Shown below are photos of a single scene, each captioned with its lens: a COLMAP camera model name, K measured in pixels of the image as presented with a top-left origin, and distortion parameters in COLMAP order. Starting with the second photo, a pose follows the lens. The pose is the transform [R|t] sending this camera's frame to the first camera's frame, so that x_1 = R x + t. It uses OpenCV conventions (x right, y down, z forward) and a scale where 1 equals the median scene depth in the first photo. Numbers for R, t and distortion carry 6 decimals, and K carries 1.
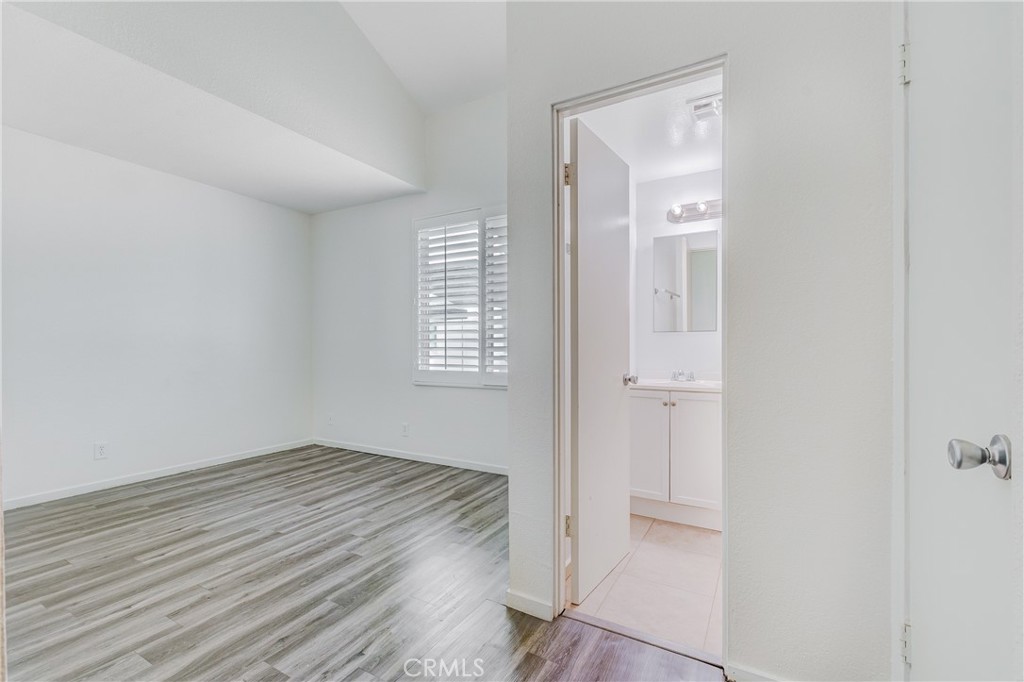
lens RADIAL K [[445.0, 0, 512.6], [0, 445.0, 349.3], [0, 0, 1]] dist [0.009200, -0.003465]
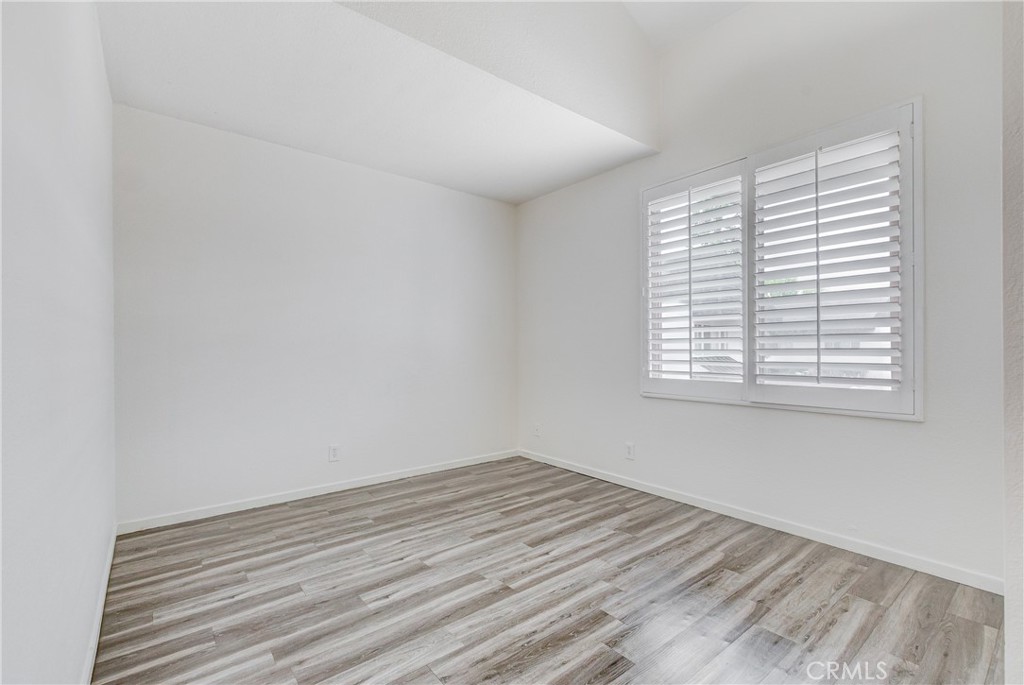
lens RADIAL K [[447.9, 0, 512.5], [0, 447.9, 346.6], [0, 0, 1]] dist [0.001731, 0.000725]
pose [[0.929426, -0.002691, -0.368998, -0.186933], [-0.001041, 0.999950, -0.009914, -0.001384], [0.369007, 0.009599, 0.929377, 0.223175]]
